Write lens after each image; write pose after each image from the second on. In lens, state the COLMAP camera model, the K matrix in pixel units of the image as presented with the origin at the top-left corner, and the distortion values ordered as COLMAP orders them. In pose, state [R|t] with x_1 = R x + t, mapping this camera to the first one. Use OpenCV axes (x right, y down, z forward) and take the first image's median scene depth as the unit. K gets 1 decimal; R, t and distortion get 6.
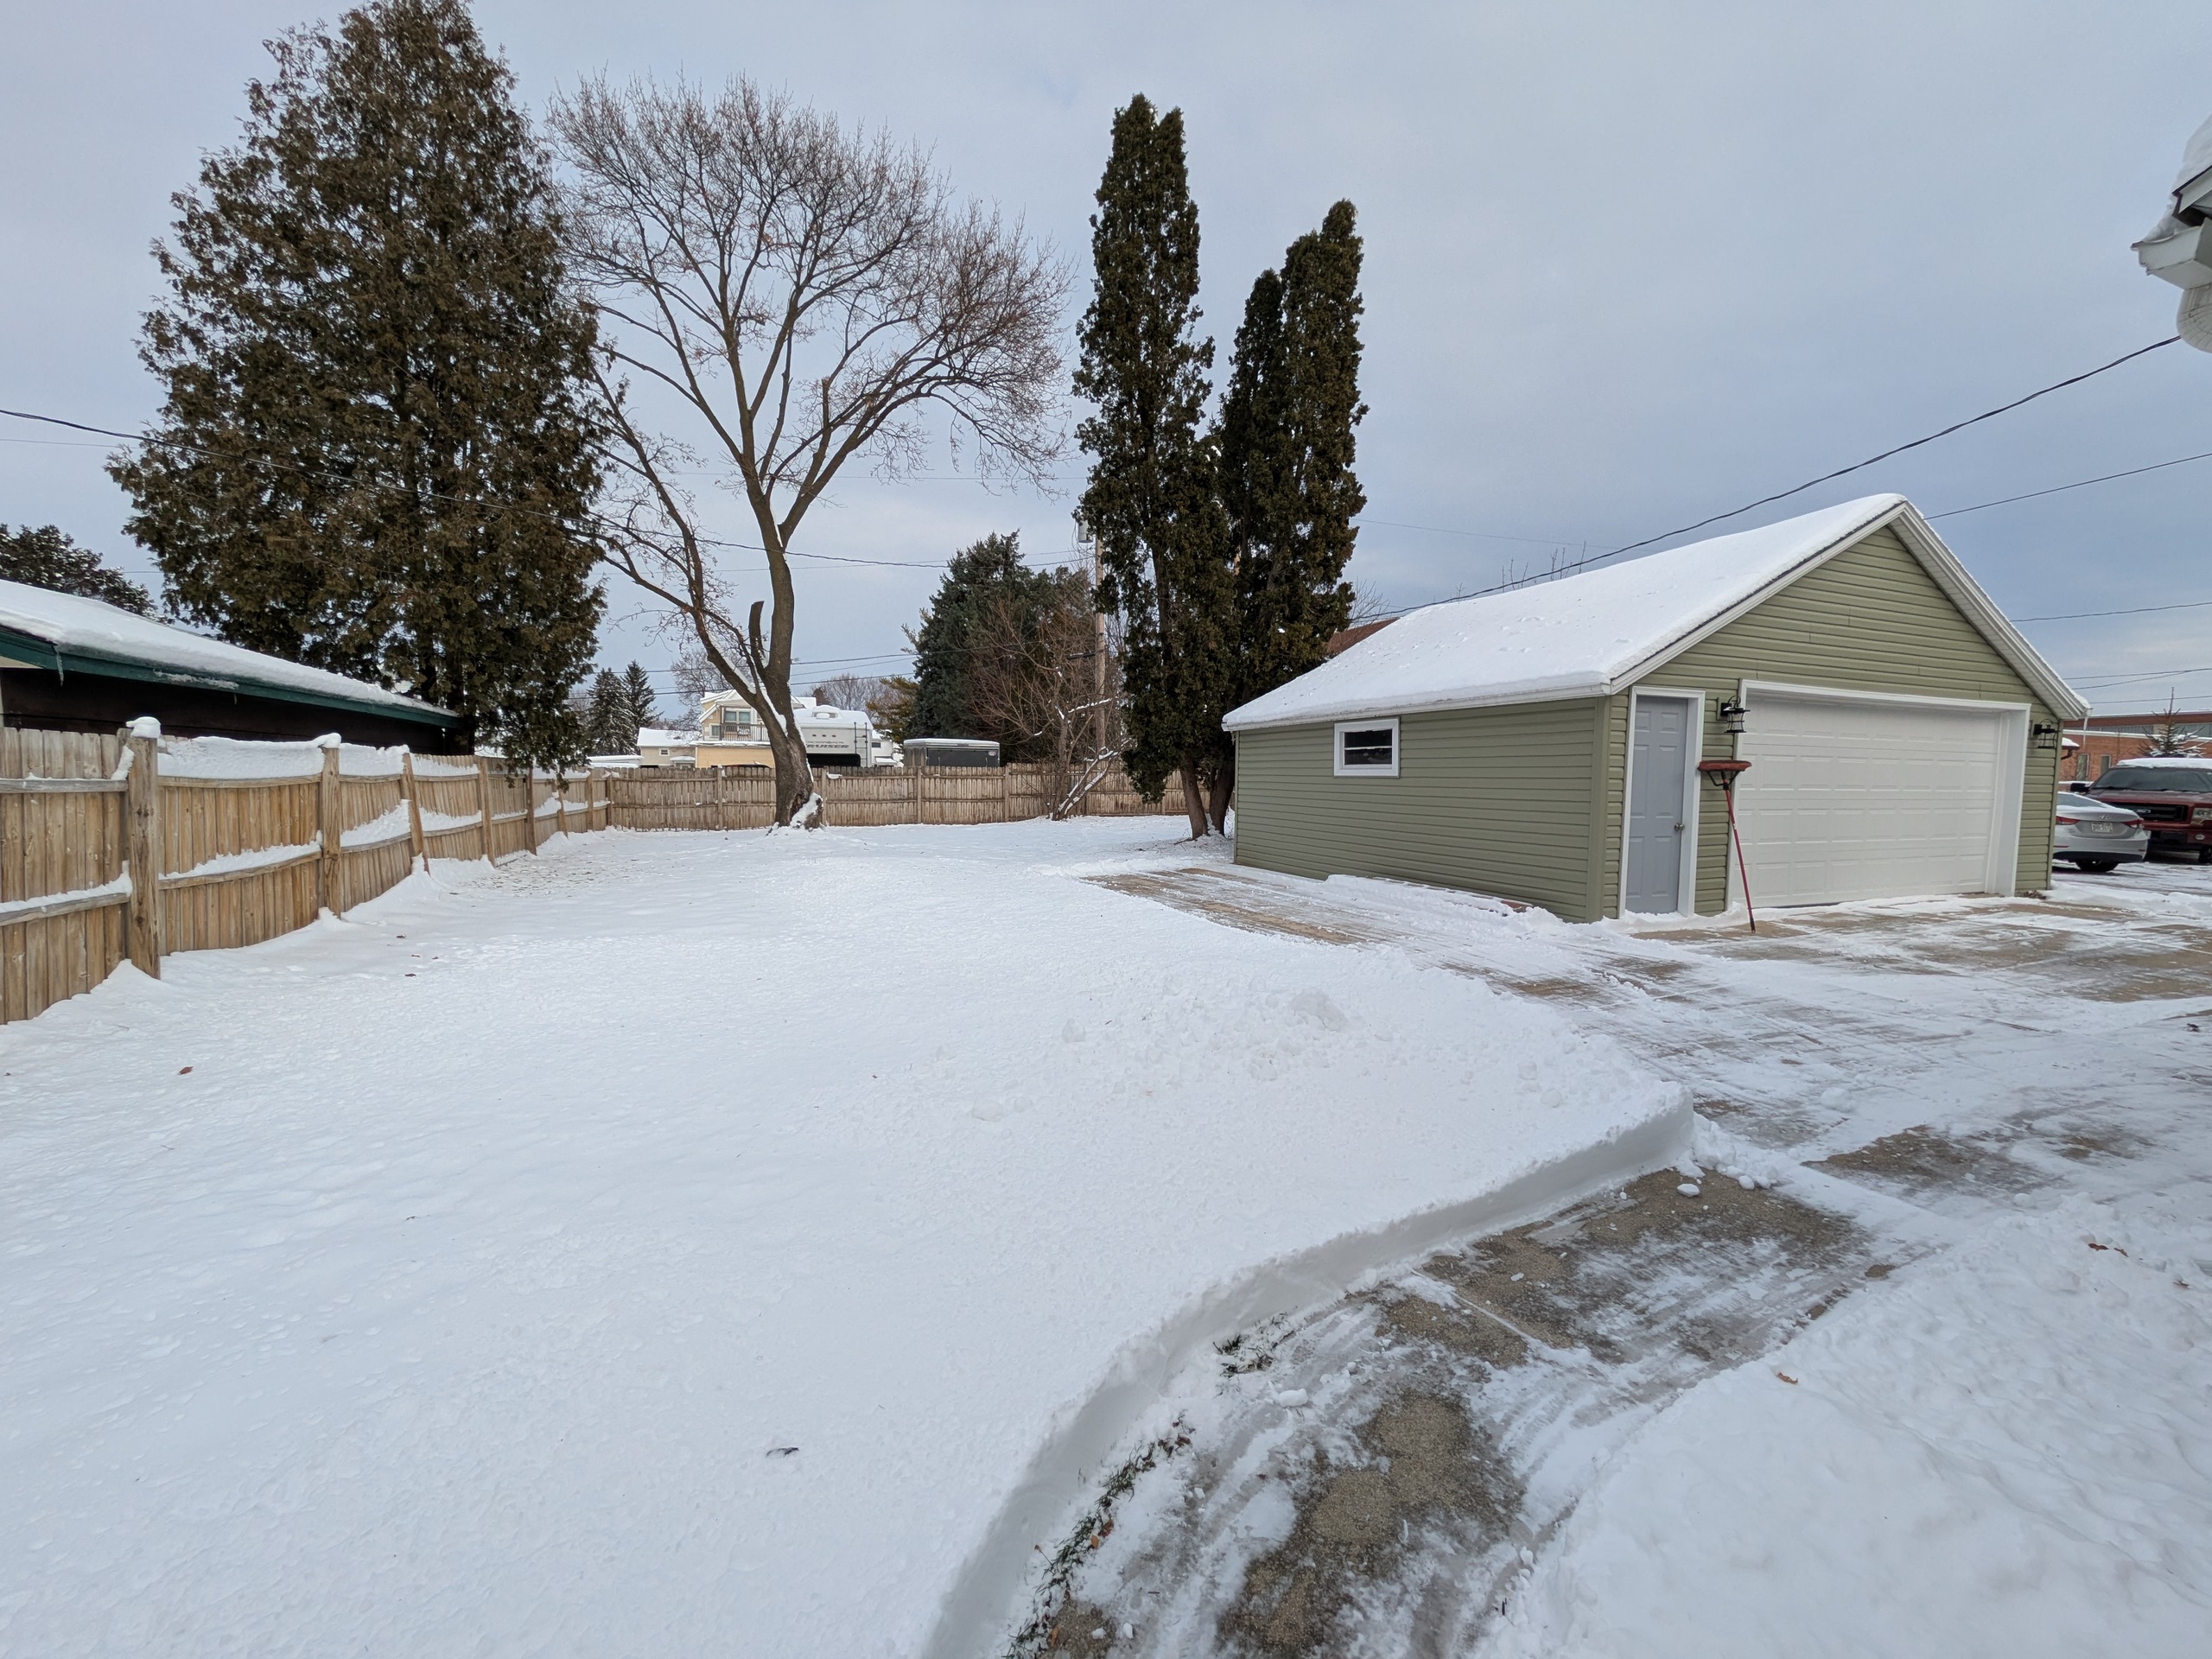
lens RADIAL K [[899.9, 0, 1133.4], [0, 899.9, 840.2], [0, 0, 1]] dist [-0.003135, -0.000446]
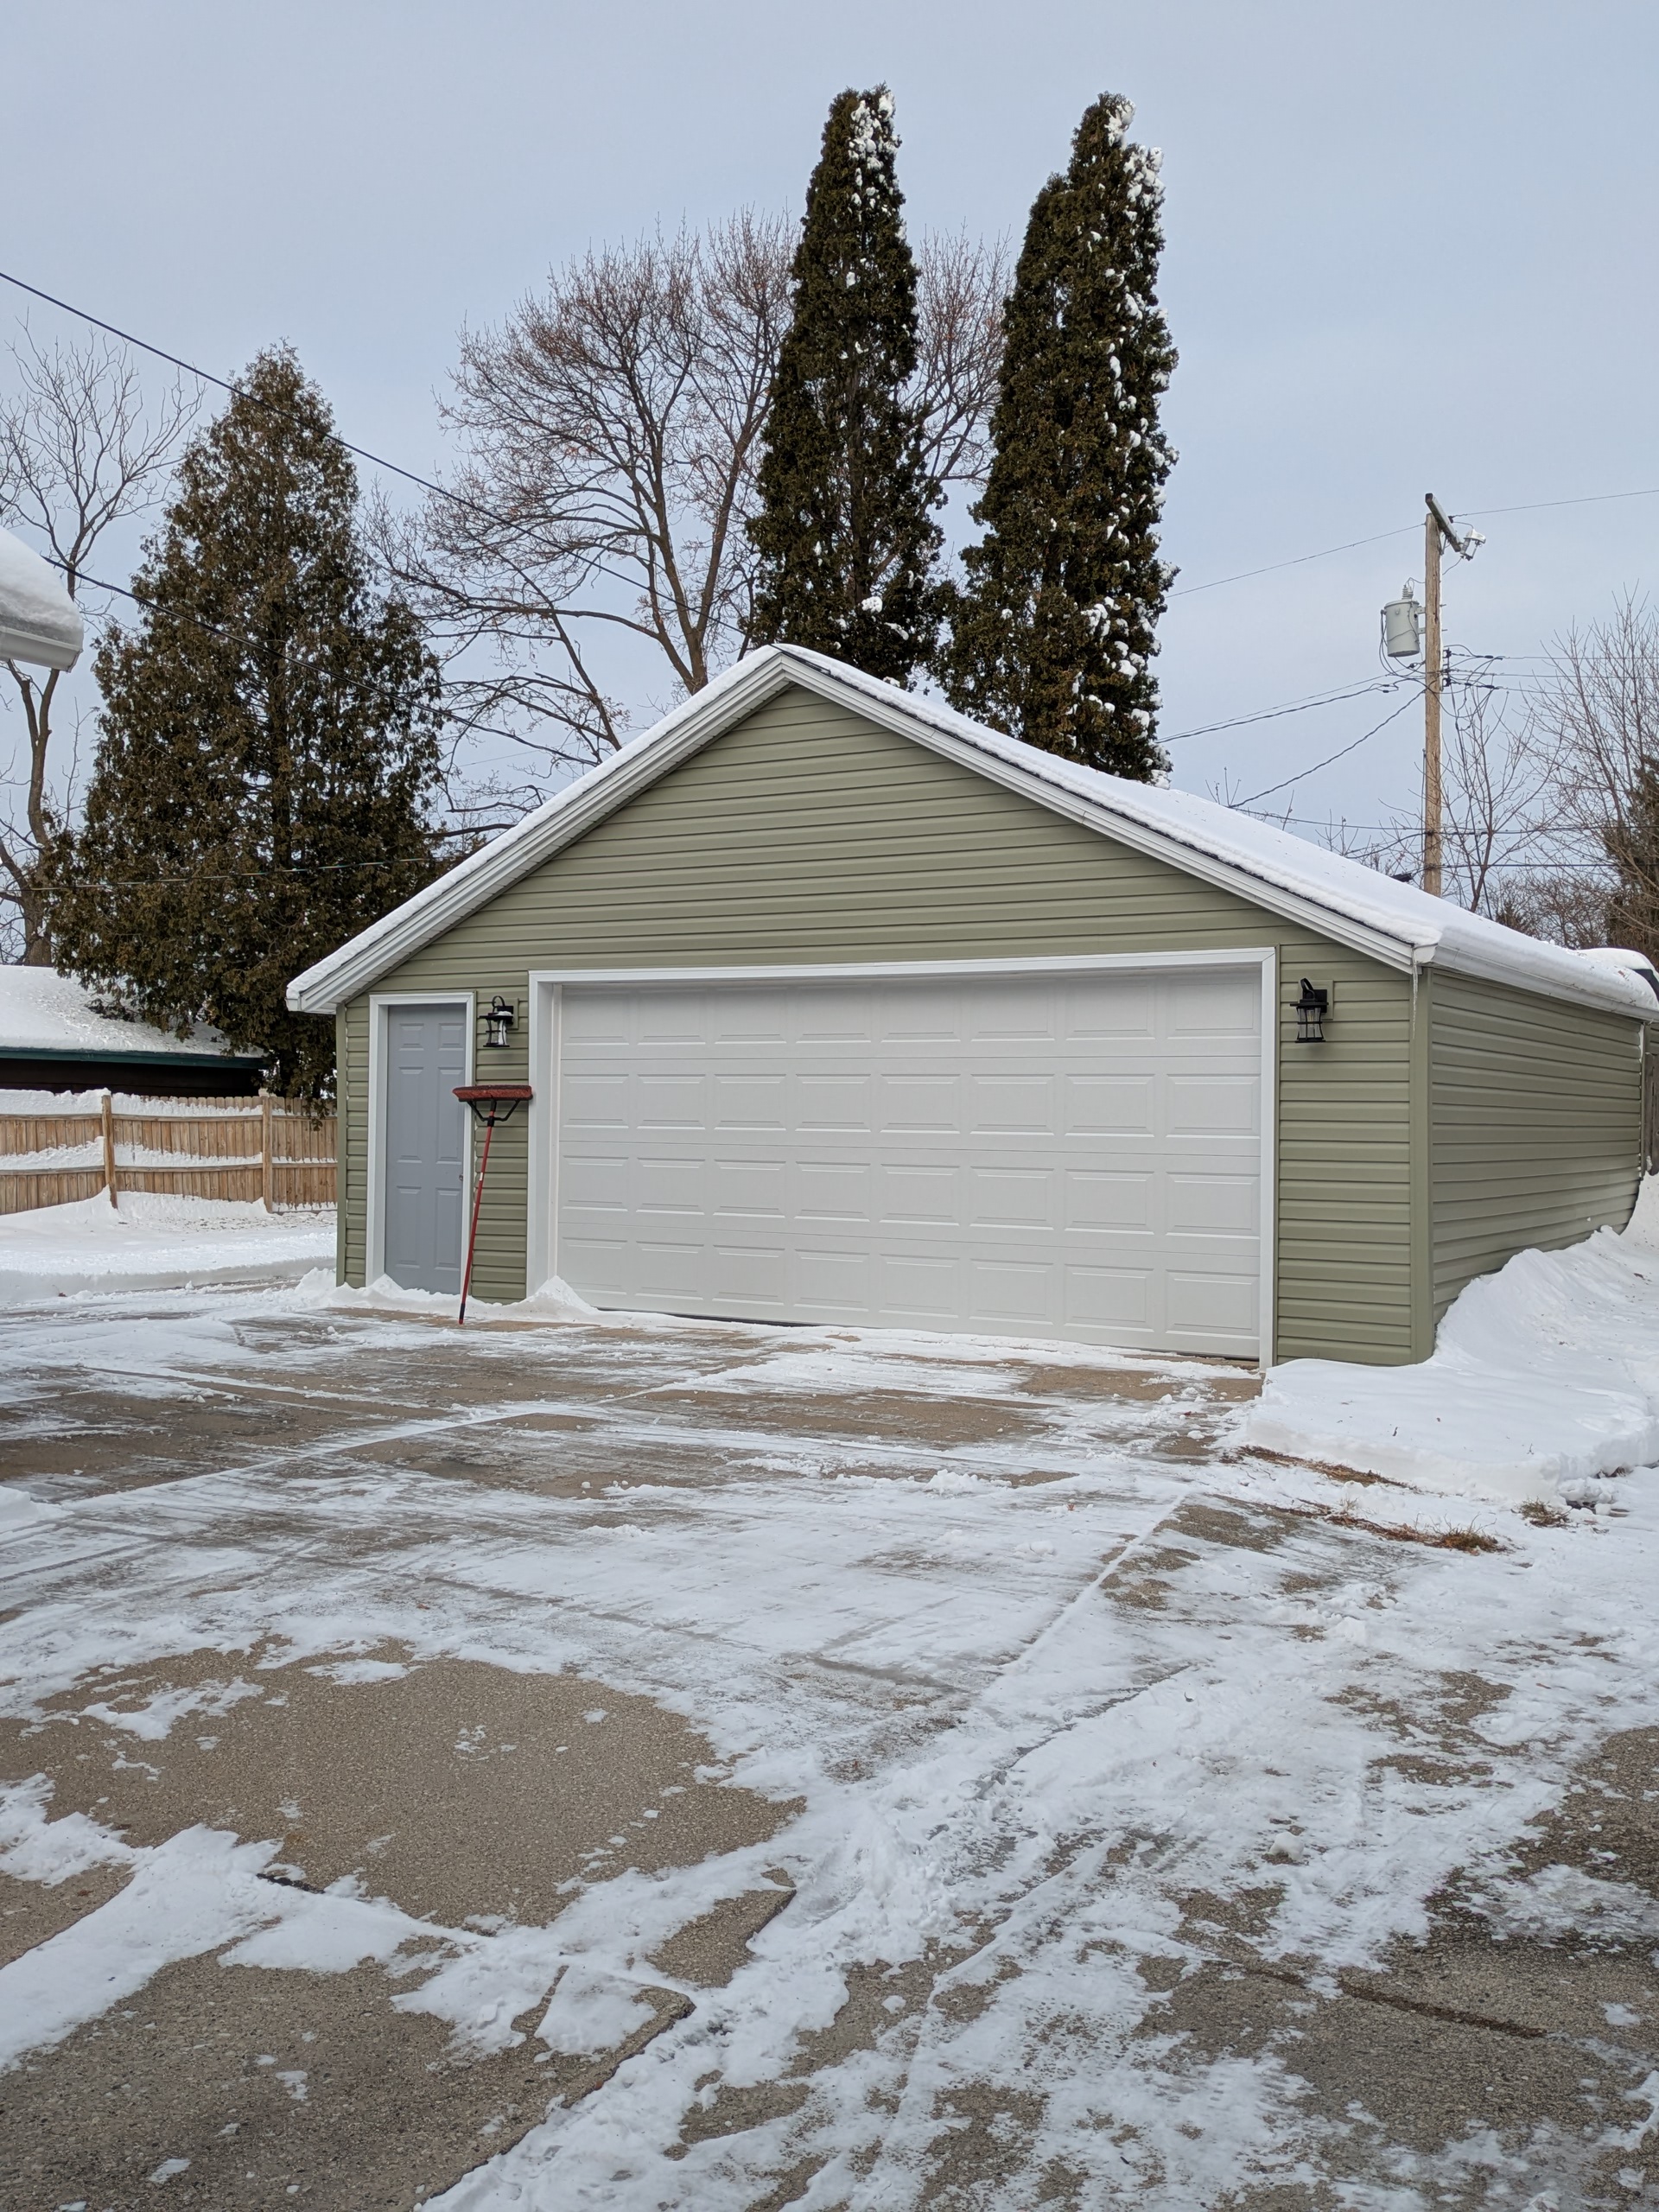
lens RADIAL K [[2128.0, 0, 829.5], [0, 2128.0, 1106.0], [0, 0, 1]] dist [0.074788, -0.000646]
pose [[0.598971, -0.010554, -0.800701, 1.853028], [-0.058189, 0.996696, -0.056666, 0.015982], [0.798654, 0.080533, 0.596378, 0.116693]]
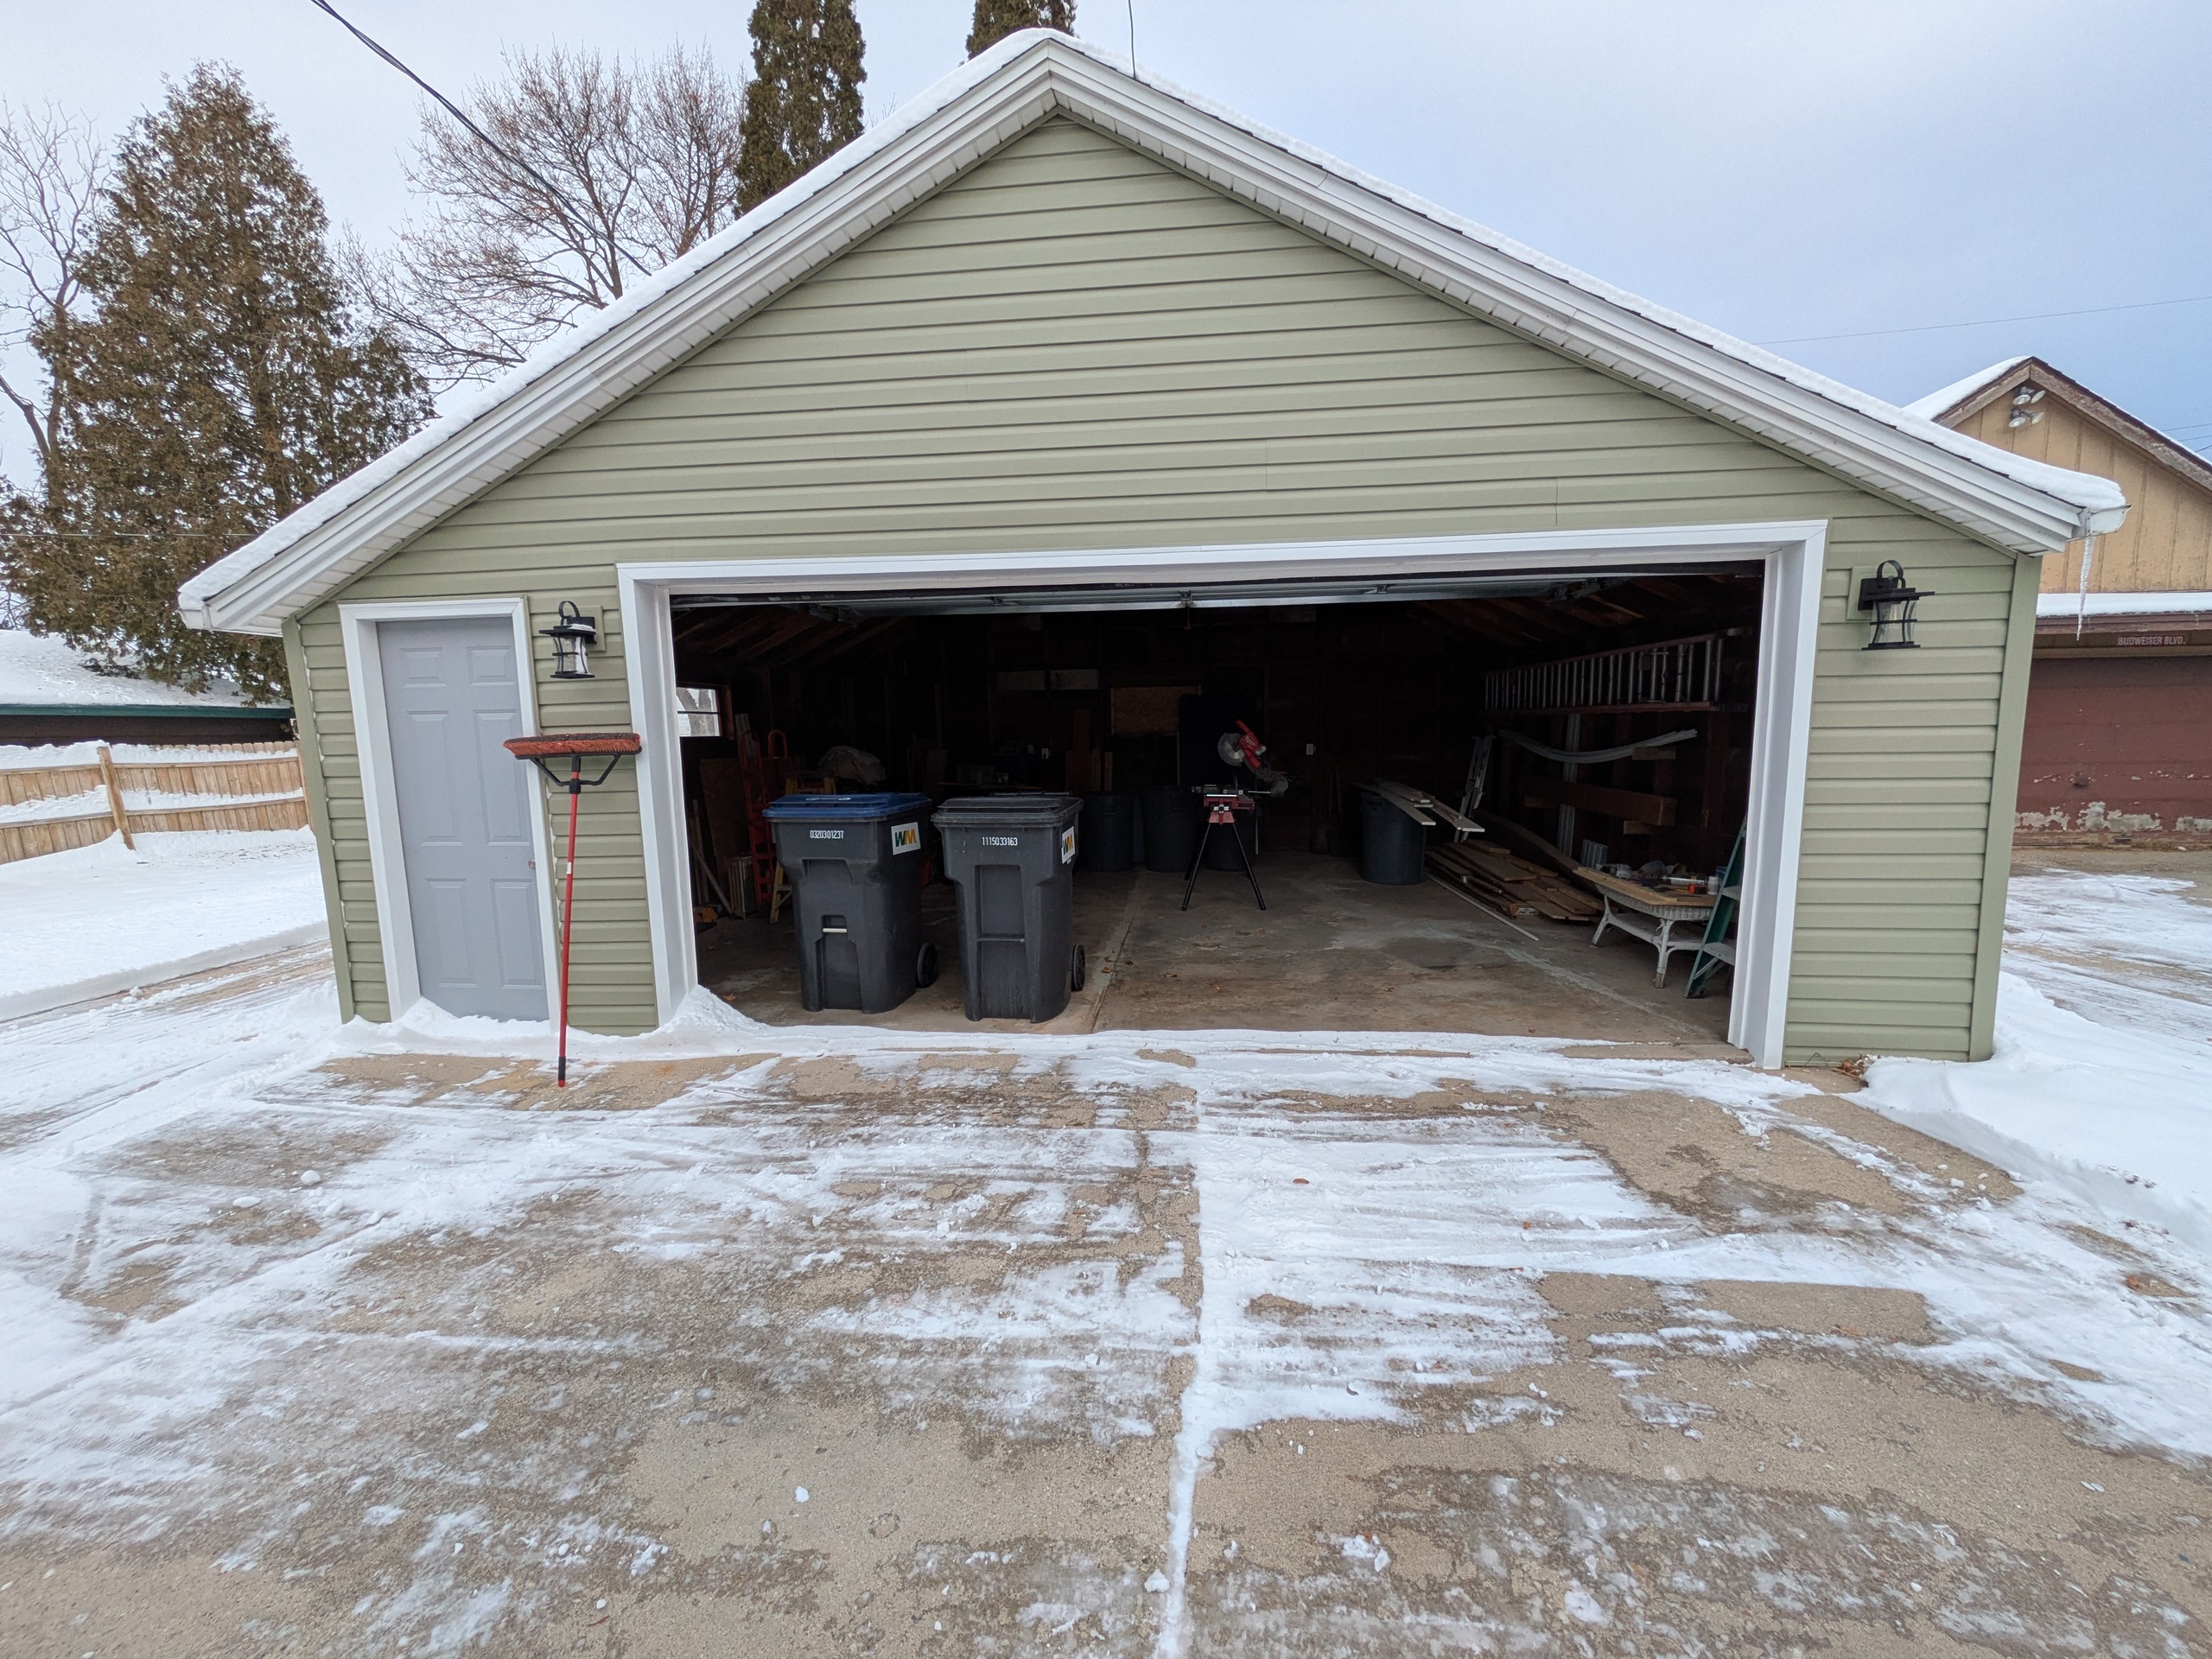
lens RADIAL K [[899.9, 0, 1133.4], [0, 899.9, 840.2], [0, 0, 1]] dist [-0.003135, -0.000446]
pose [[0.888229, 0.028298, -0.458529, 0.970528], [-0.000434, 0.998152, 0.060761, -0.043773], [0.459401, -0.053771, 0.886600, 0.547895]]
